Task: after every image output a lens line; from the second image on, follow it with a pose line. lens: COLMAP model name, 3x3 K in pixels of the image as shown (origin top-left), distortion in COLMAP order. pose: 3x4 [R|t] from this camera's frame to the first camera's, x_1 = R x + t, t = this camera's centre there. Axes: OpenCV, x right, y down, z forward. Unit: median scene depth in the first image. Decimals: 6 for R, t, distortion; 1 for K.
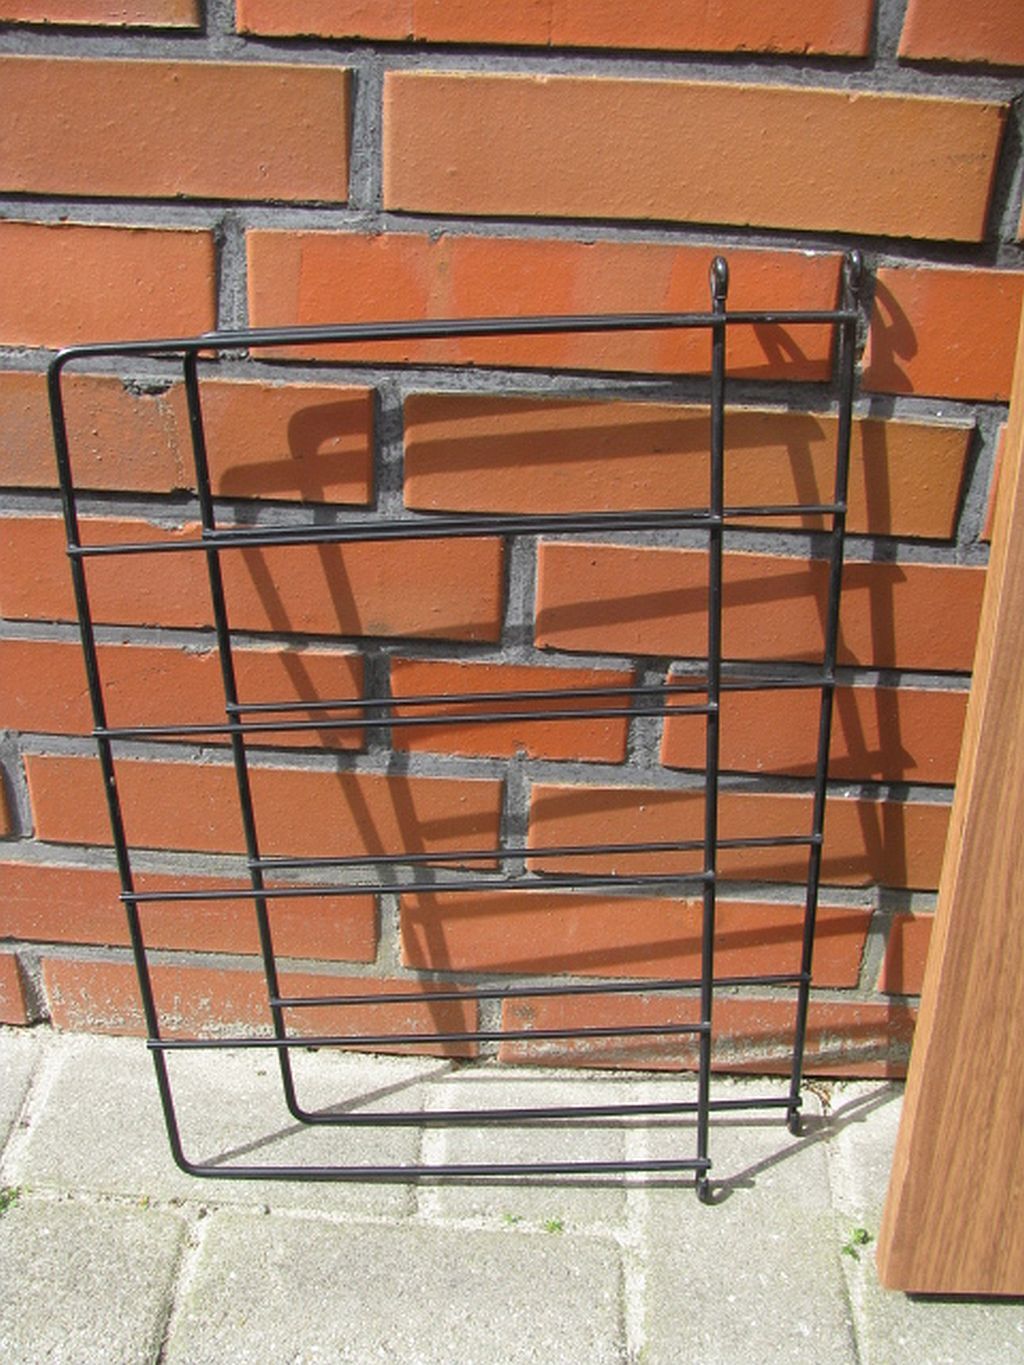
lens RADIAL K [[1428.8, 0, 501.2], [0, 1428.8, 707.9], [0, 0, 1]] dist [-0.138511, 0.000000]
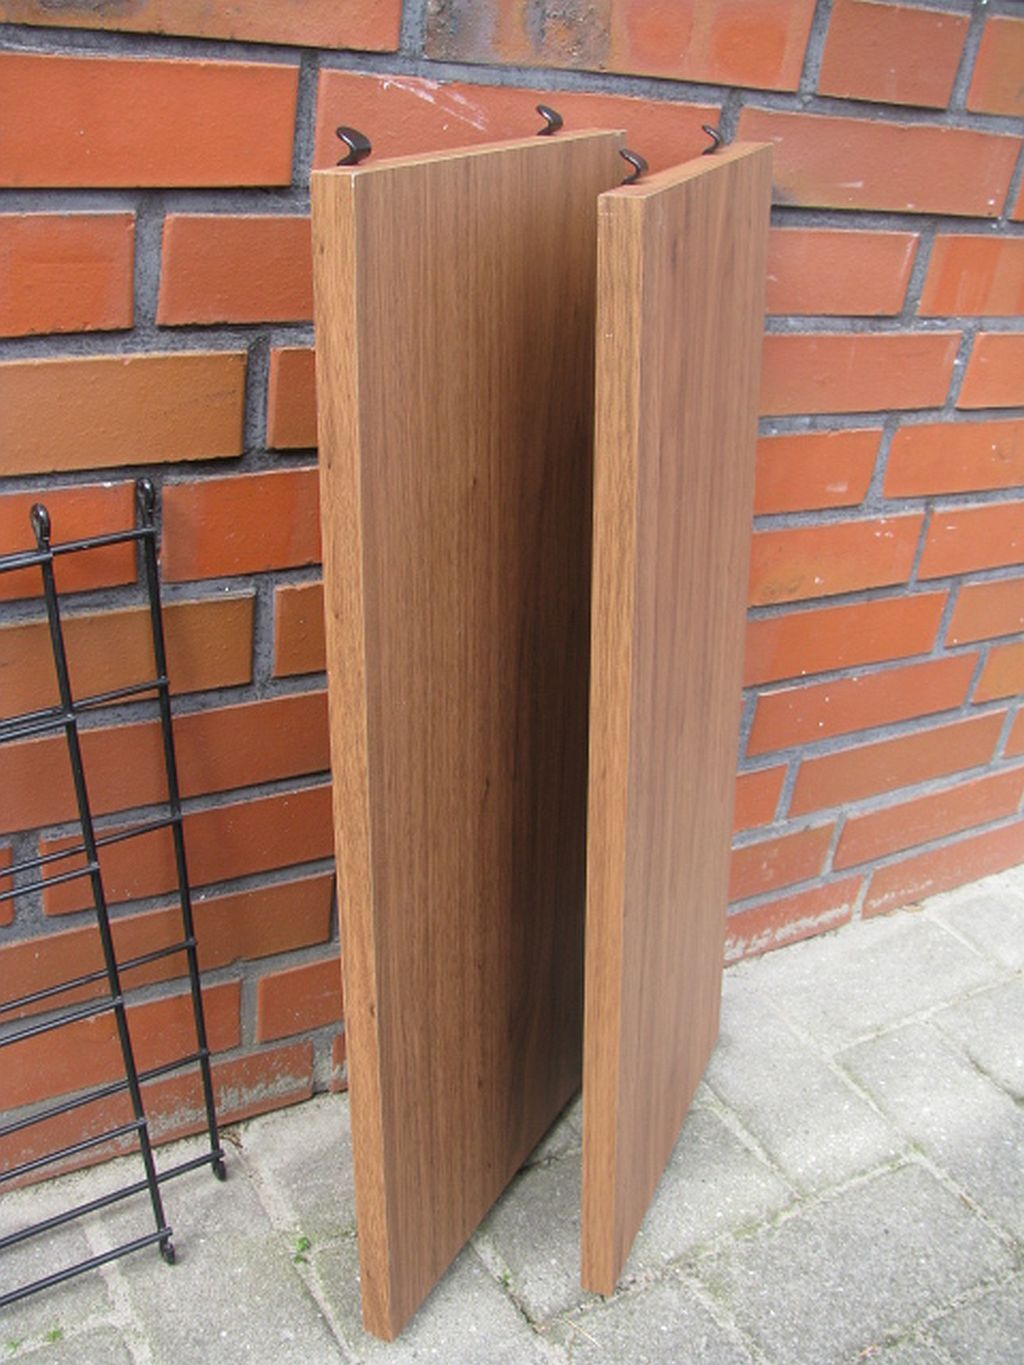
lens RADIAL K [[1428.8, 0, 473.4], [0, 1428.8, 696.9], [0, 0, 1]] dist [-0.138511, 0.000000]
pose [[0.836726, -0.207362, 0.506843, -0.143513], [0.211493, 0.976090, 0.050198, -0.121762], [-0.505133, 0.065191, 0.860576, -0.161456]]
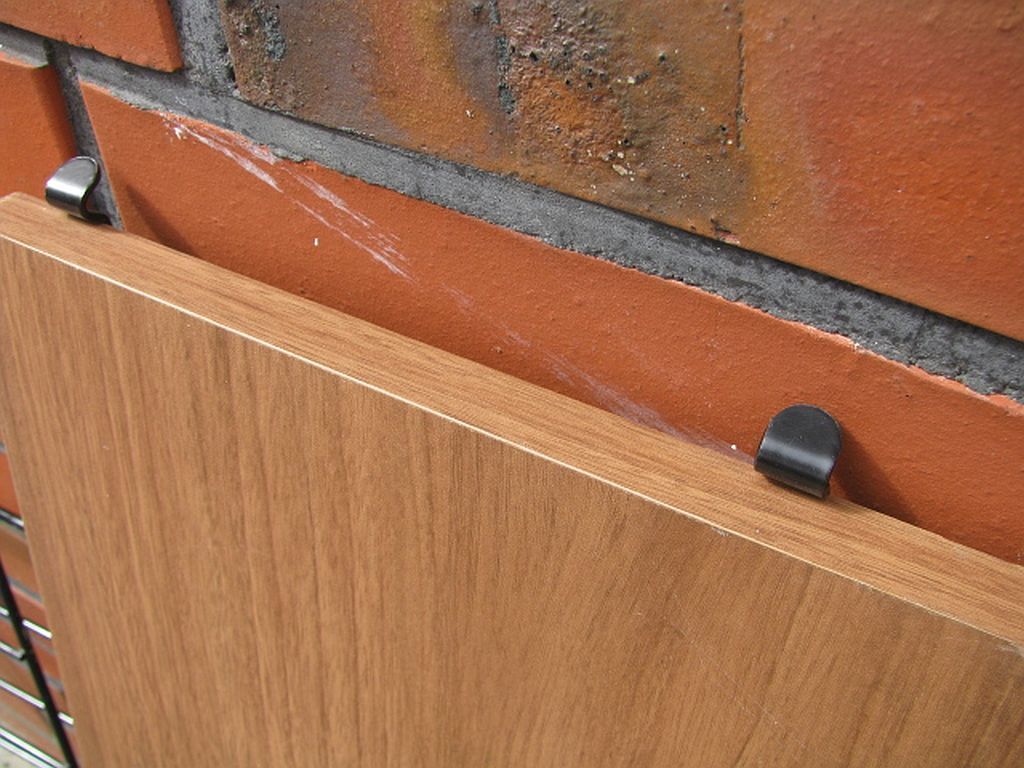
lens RADIAL K [[1071.8, 0, 506.4], [0, 1071.8, 382.1], [0, 0, 1]] dist [-0.138511, 0.000000]
pose [[0.880311, 0.284522, -0.379604, 0.650130], [-0.199025, 0.947860, 0.248897, -0.542660], [0.430628, -0.143556, 0.891039, 0.425641]]
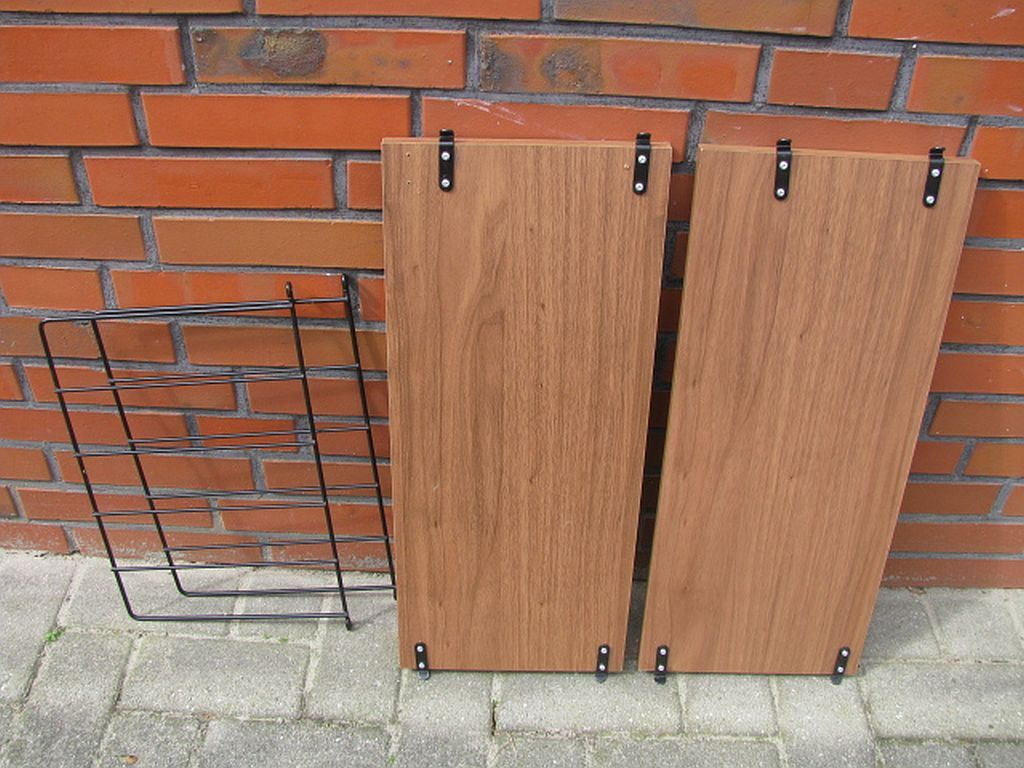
lens RADIAL K [[1071.8, 0, 503.6], [0, 1071.8, 352.7], [0, 0, 1]] dist [-0.138511, 0.000000]
pose [[0.999784, -0.020706, -0.002043, 0.456349], [0.020798, 0.991849, 0.125711, -0.358712], [-0.000577, -0.125726, 0.992065, -0.775266]]
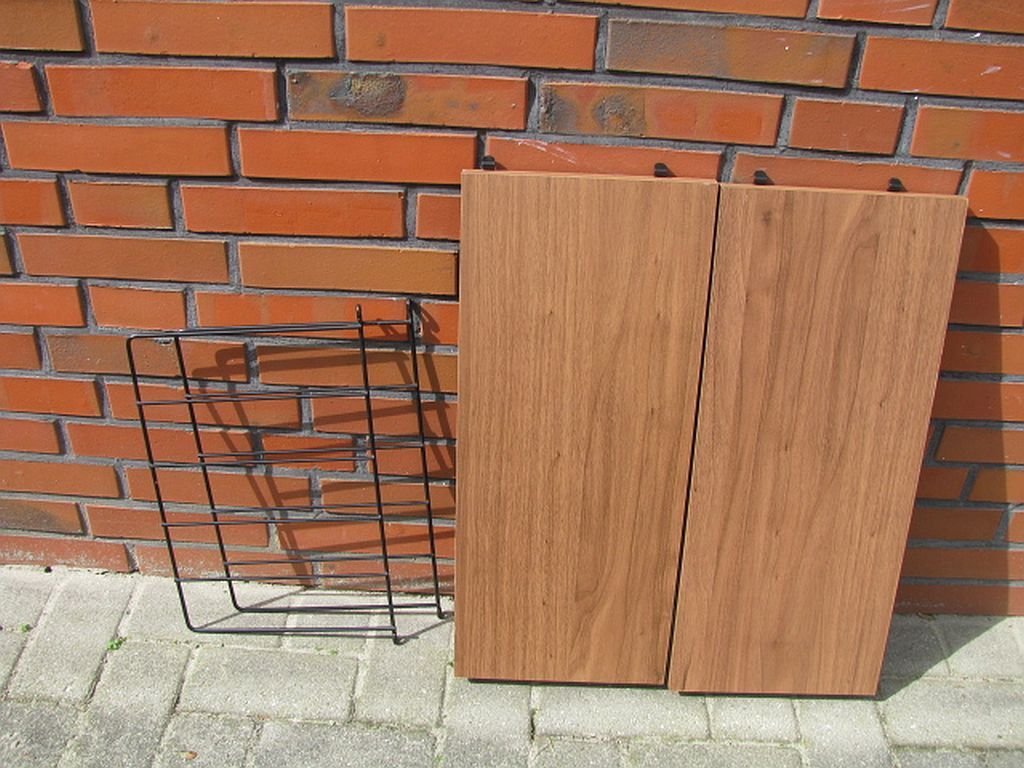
lens RADIAL K [[1071.8, 0, 517.3], [0, 1071.8, 363.3], [0, 0, 1]] dist [-0.138511, 0.000000]
pose [[0.999949, -0.005212, 0.008627, 0.380320], [0.004946, 0.999519, 0.030630, -0.223682], [-0.008782, -0.030586, 0.999494, -0.960696]]
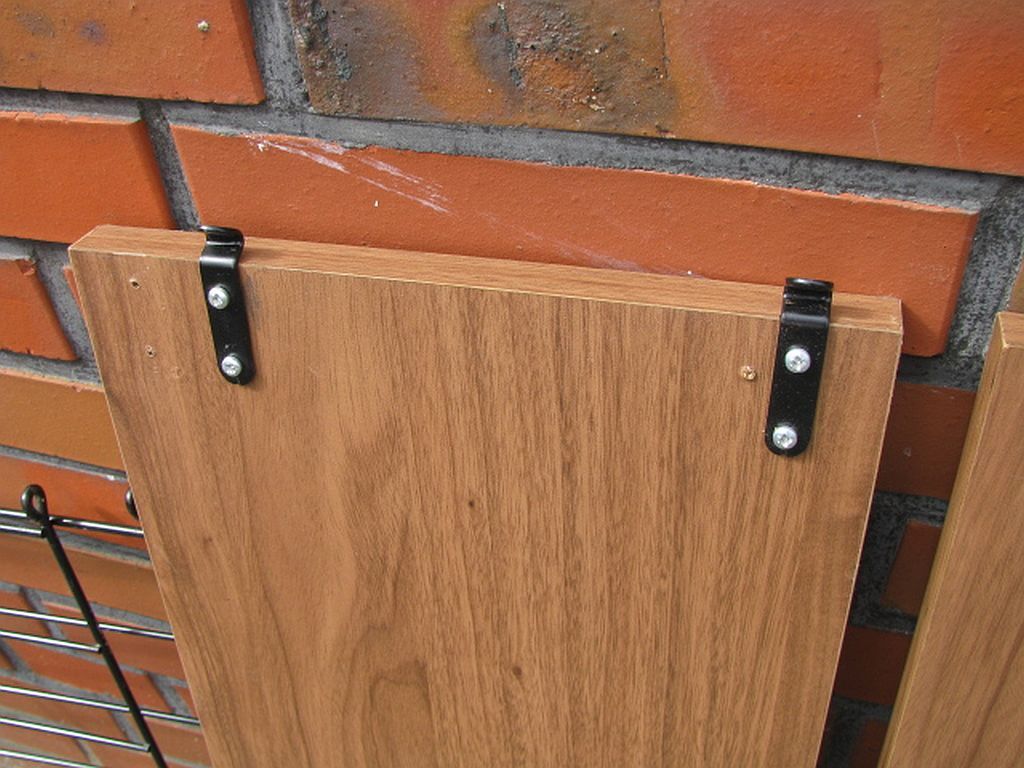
lens RADIAL K [[1071.8, 0, 511.4], [0, 1071.8, 368.1], [0, 0, 1]] dist [-0.138511, 0.000000]
pose [[0.963737, 0.078602, -0.255014, 0.644936], [-0.021437, 0.975352, 0.219612, -0.523159], [0.265990, -0.206182, 0.941668, 0.247304]]
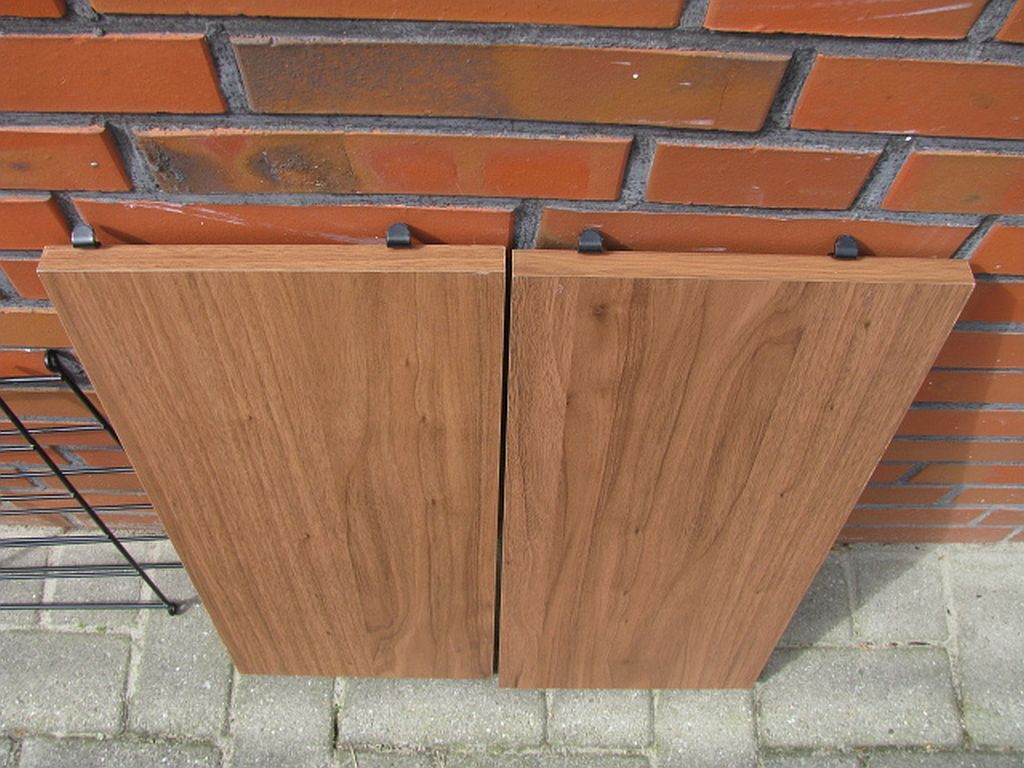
lens RADIAL K [[1071.8, 0, 492.8], [0, 1071.8, 354.4], [0, 0, 1]] dist [-0.138511, 0.000000]
pose [[0.999360, -0.035020, -0.007319, 0.698334], [0.033238, 0.833163, 0.552028, -0.877645], [-0.013234, -0.551918, 0.833793, -0.090610]]
